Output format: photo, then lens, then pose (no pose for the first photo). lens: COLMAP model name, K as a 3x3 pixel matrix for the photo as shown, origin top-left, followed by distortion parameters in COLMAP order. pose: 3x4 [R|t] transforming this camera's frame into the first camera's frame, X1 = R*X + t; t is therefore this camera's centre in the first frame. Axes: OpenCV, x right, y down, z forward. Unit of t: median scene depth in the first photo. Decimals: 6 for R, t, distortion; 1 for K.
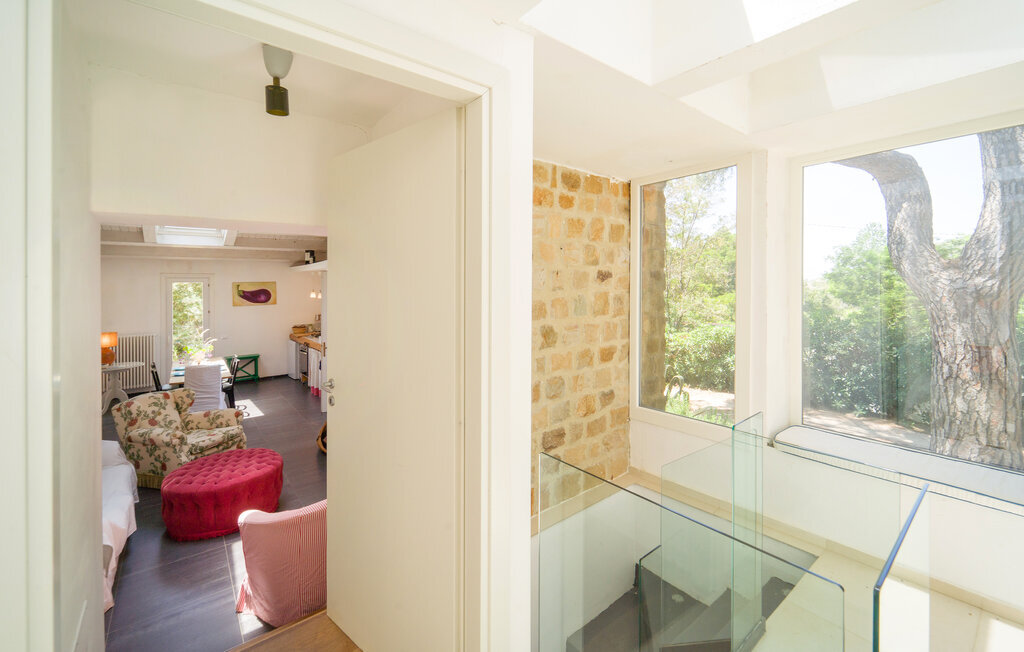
lens RADIAL K [[429.3, 0, 531.7], [0, 429.3, 289.1], [0, 0, 1]] dist [-0.000233, -0.000127]
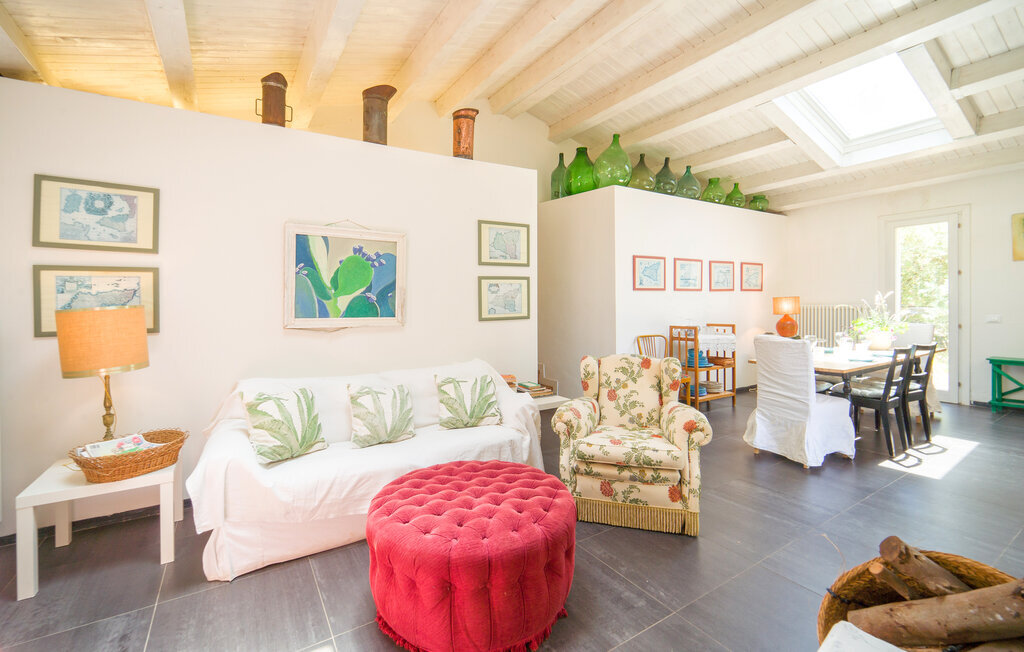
lens RADIAL K [[434.0, 0, 508.8], [0, 434.0, 297.9], [0, 0, 1]] dist [0.000388, 0.000050]
pose [[-0.138555, 0.001081, -0.990354, -0.175107], [0.010433, 0.999946, -0.000368, 0.146929], [0.990300, -0.010384, -0.138558, 0.878888]]
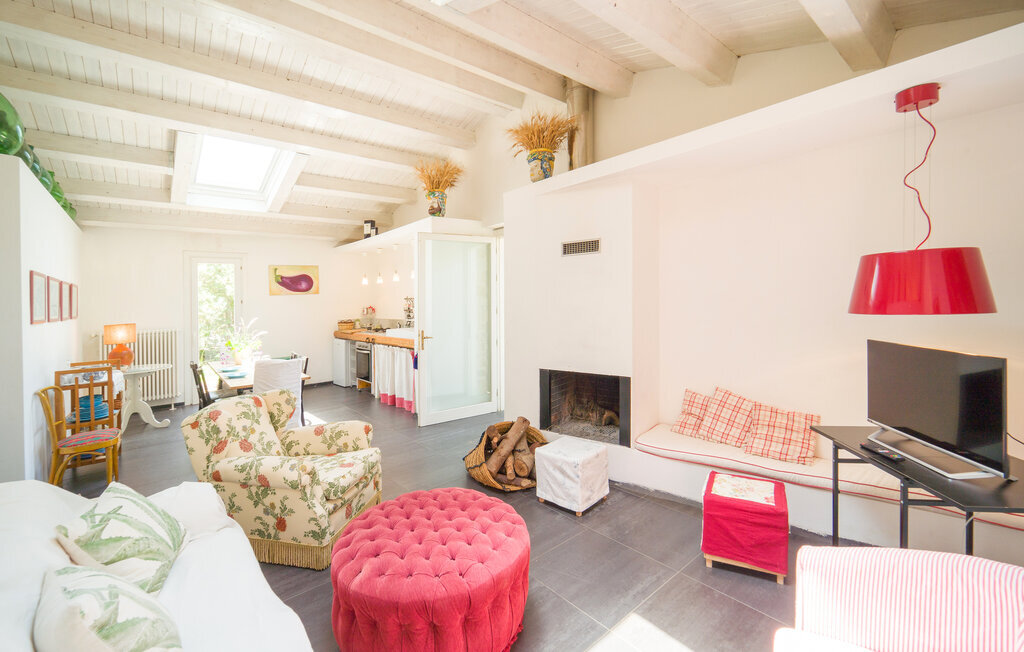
lens RADIAL K [[434.0, 0, 508.8], [0, 434.0, 297.9], [0, 0, 1]] dist [0.000388, 0.000050]
pose [[0.999830, -0.018167, 0.003246, -0.485773], [0.018187, 0.999815, -0.006230, 0.109267], [-0.003132, 0.006288, 0.999975, 0.372601]]
